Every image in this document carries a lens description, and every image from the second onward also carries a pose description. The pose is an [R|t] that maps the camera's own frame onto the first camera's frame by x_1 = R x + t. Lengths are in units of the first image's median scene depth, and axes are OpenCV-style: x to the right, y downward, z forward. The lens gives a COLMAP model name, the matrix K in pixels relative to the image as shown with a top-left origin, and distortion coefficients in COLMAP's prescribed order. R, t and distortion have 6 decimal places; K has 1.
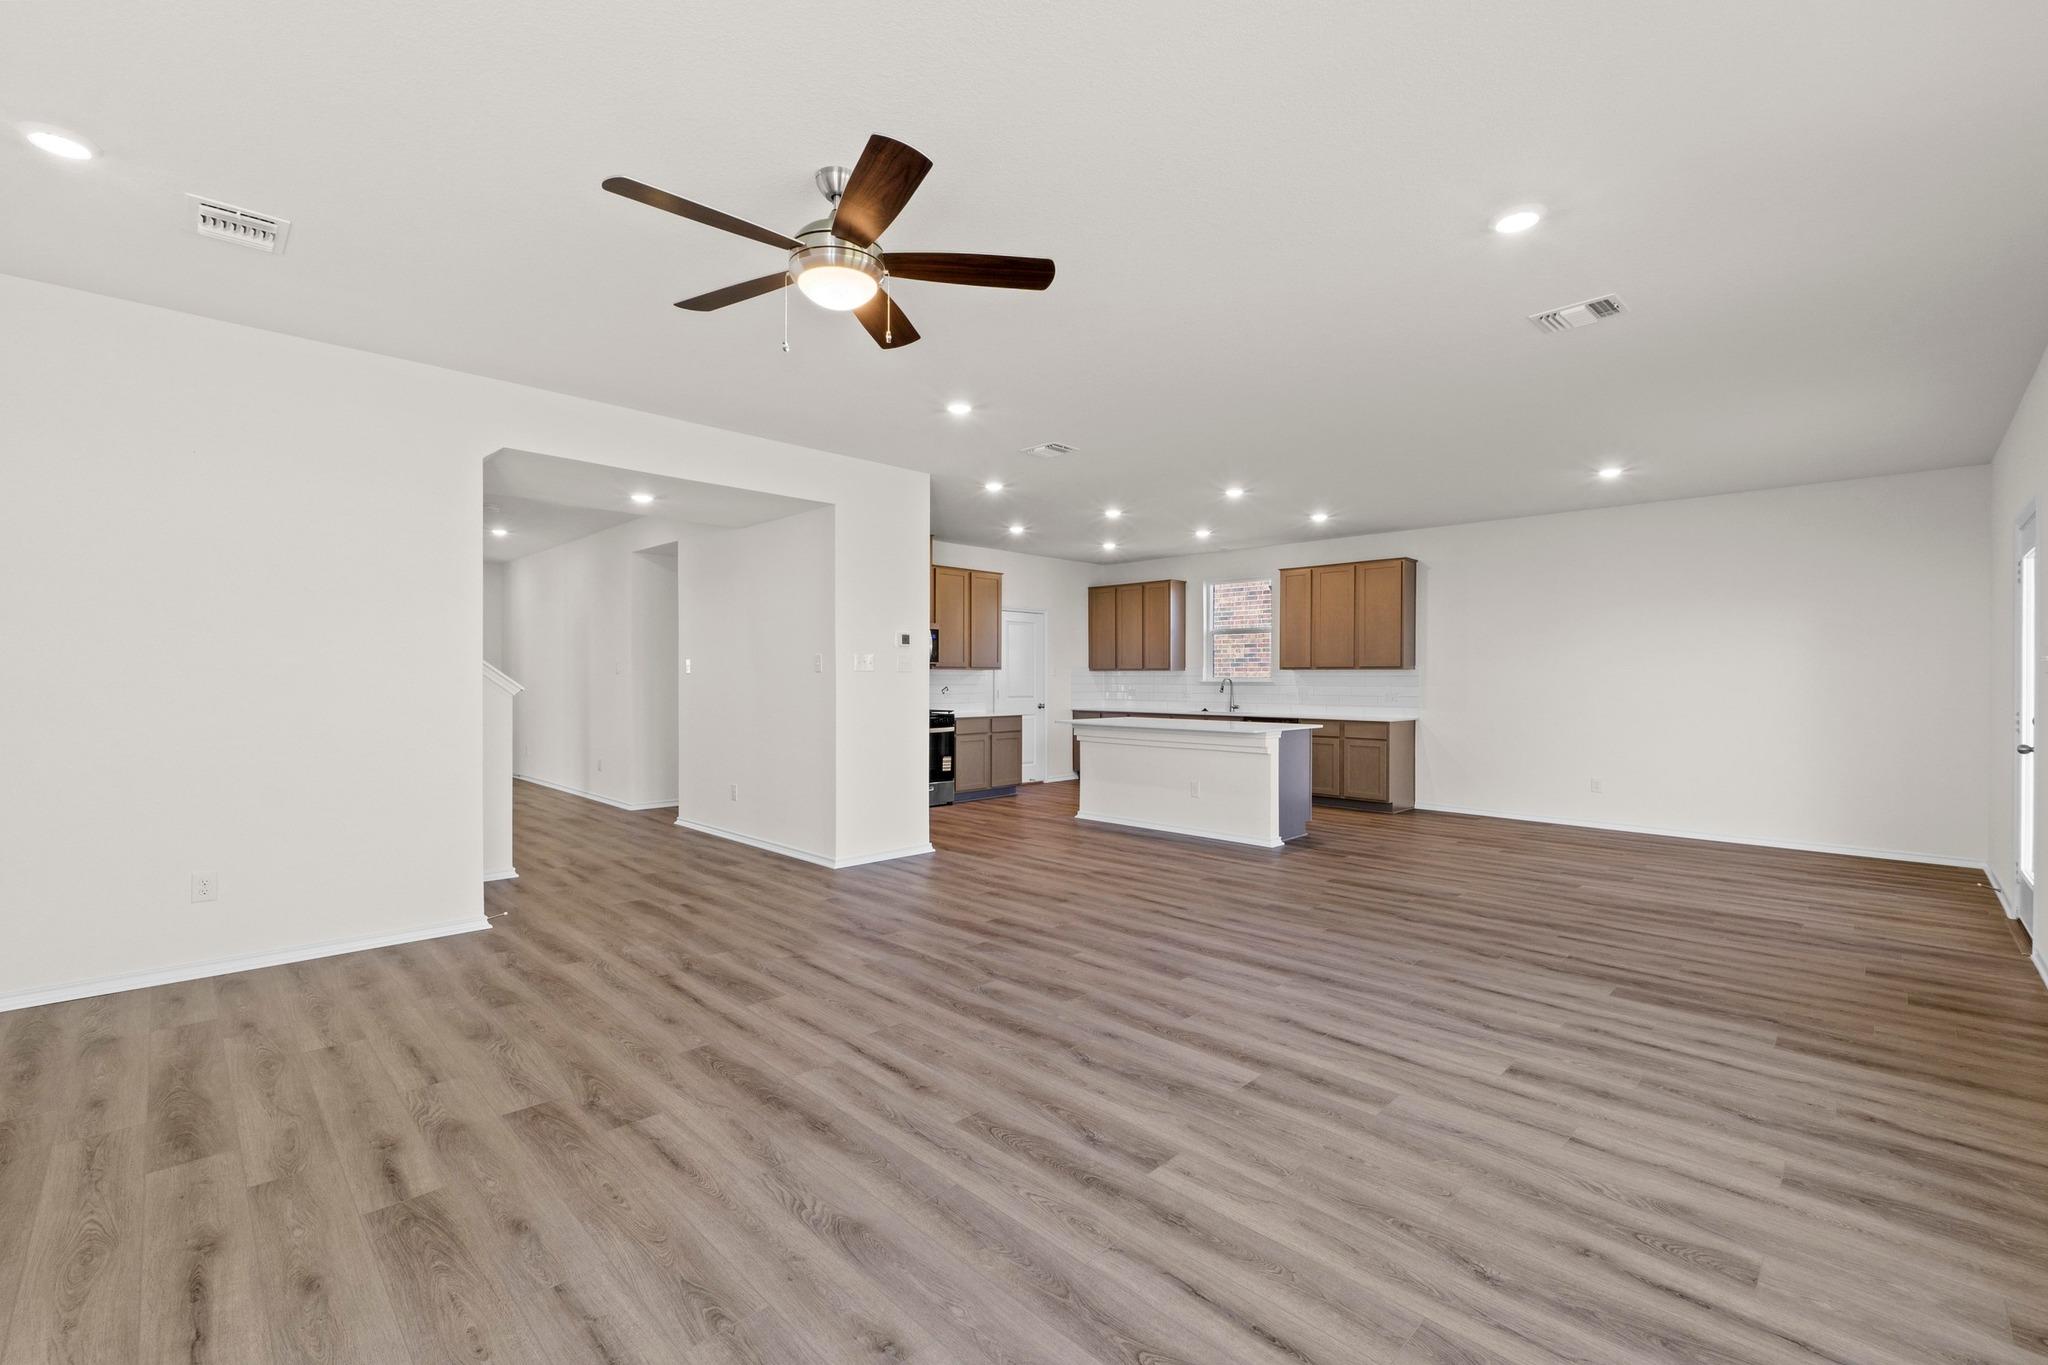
lens RADIAL K [[888.7, 0, 1017.5], [0, 888.7, 687.2], [0, 0, 1]] dist [-0.003908, -0.000663]
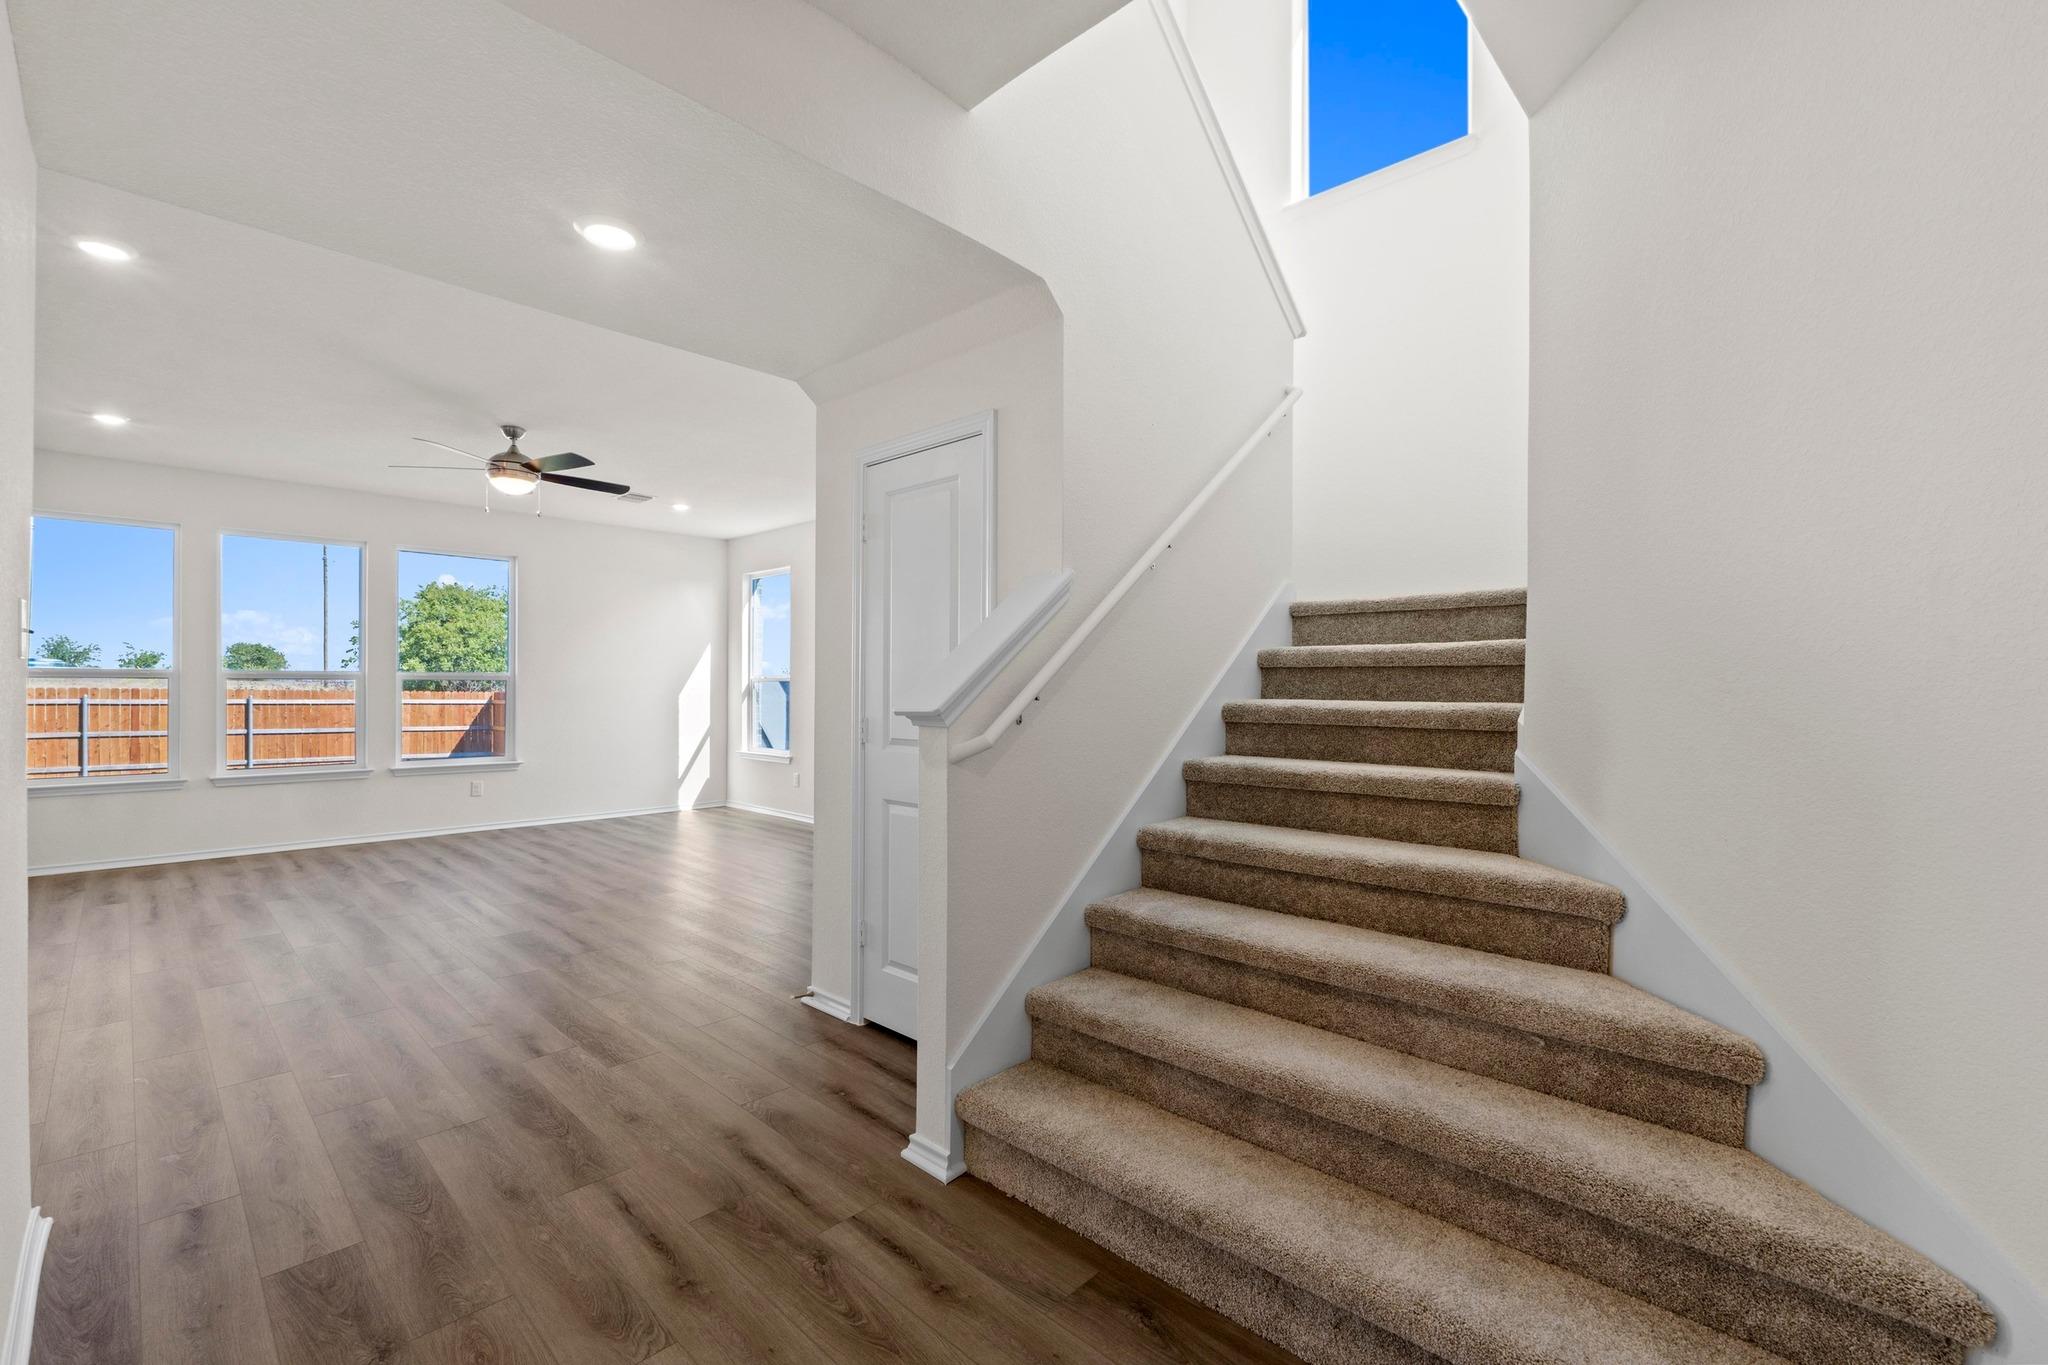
lens RADIAL K [[888.7, 0, 1025.3], [0, 888.7, 688.9], [0, 0, 1]] dist [-0.003908, -0.000663]
pose [[-0.999617, -0.001567, -0.027615, -0.898209], [-0.001849, 0.999946, 0.010189, -0.018504], [0.027598, 0.010237, -0.999567, 2.089804]]
